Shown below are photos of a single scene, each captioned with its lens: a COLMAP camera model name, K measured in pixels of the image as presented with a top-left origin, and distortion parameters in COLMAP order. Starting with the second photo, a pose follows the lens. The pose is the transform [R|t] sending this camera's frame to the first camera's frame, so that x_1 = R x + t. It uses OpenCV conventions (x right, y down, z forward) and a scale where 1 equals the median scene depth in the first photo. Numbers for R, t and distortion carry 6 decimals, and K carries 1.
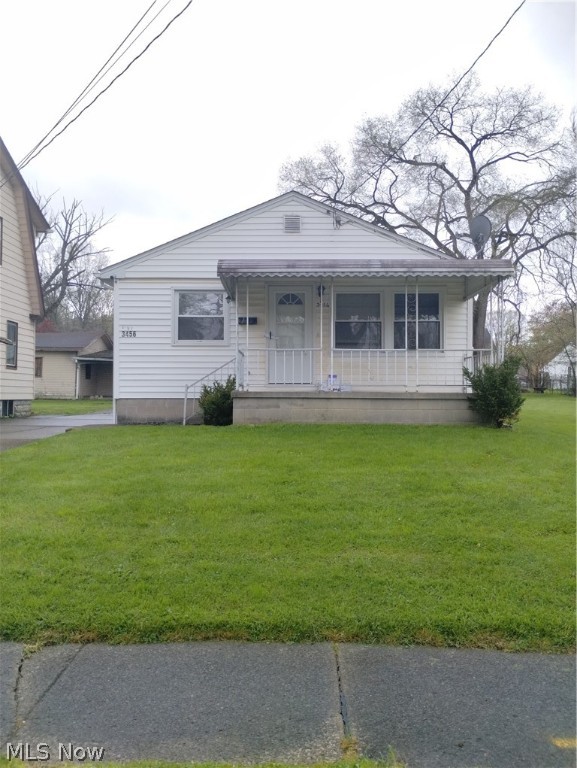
lens RADIAL K [[621.0, 0, 287.5], [0, 621.0, 380.5], [0, 0, 1]] dist [0.025525, -0.013930]
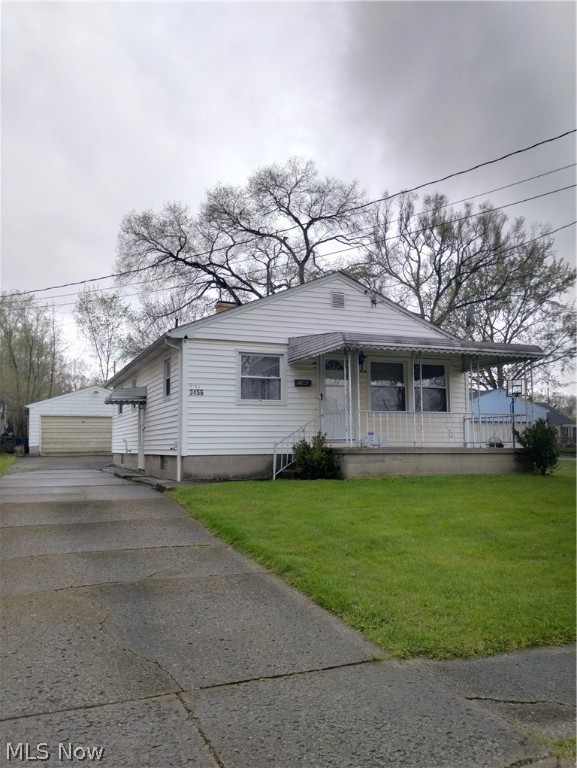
lens RADIAL K [[621.0, 0, 290.5], [0, 621.0, 388.2], [0, 0, 1]] dist [0.025525, -0.013930]
pose [[0.921074, 0.028776, 0.388323, -0.508643], [-0.001334, 0.997493, -0.070753, -0.009132], [-0.389385, 0.064651, 0.918803, -0.001638]]
